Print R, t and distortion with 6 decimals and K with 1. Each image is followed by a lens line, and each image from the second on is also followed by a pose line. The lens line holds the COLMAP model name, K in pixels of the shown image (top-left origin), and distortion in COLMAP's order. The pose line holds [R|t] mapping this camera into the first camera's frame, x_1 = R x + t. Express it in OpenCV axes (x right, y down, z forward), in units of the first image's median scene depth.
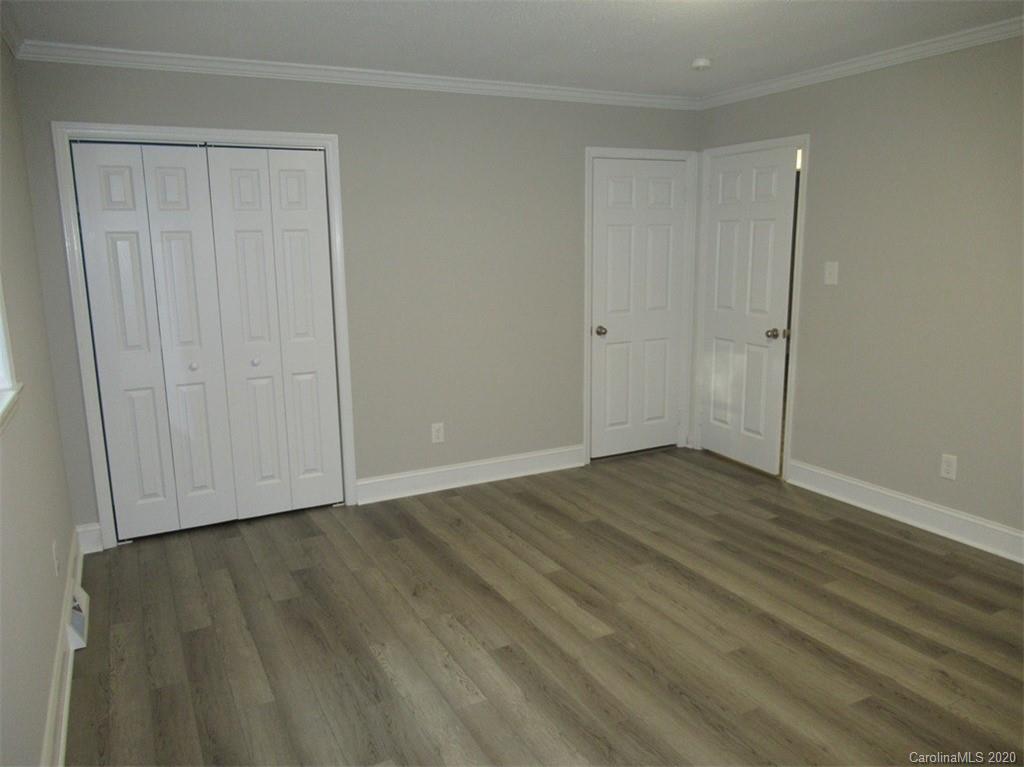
lens RADIAL K [[761.7, 0, 512.0], [0, 761.7, 383.5], [0, 0, 1]] dist [-0.000442, 0.003624]
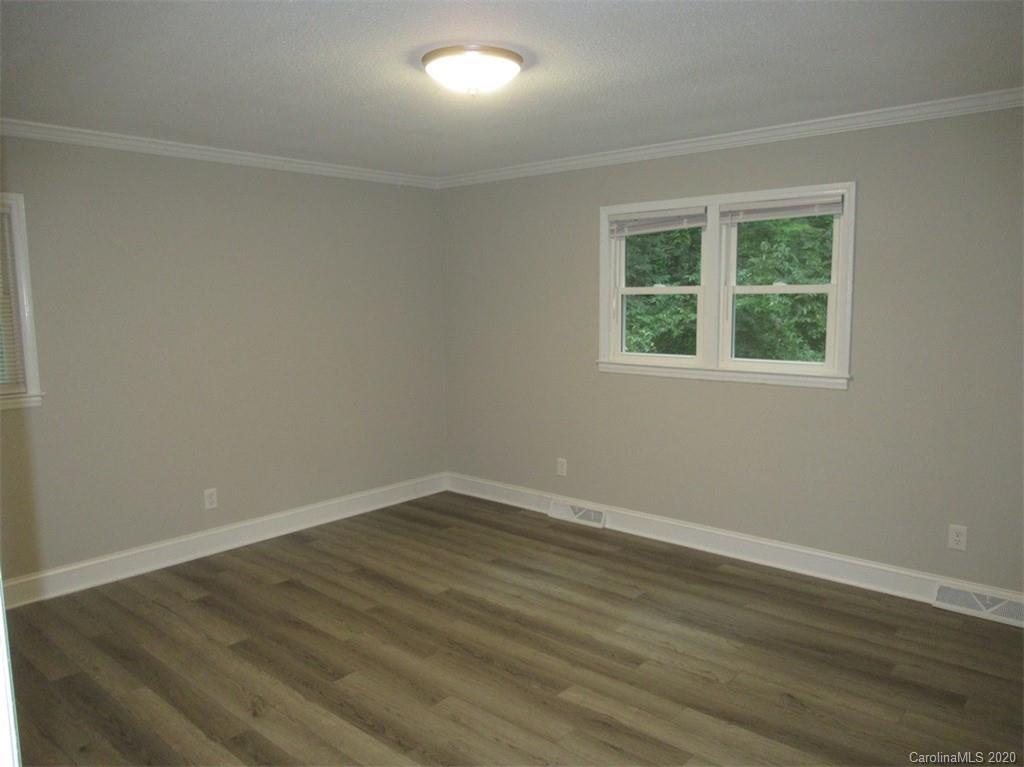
lens RADIAL K [[761.7, 0, 512.0], [0, 761.7, 383.5], [0, 0, 1]] dist [-0.000442, 0.003624]
pose [[-0.930717, 0.075940, -0.357770, 0.528871], [-0.039812, 0.951358, 0.305504, -0.374026], [0.363567, 0.298582, -0.882422, 1.780006]]
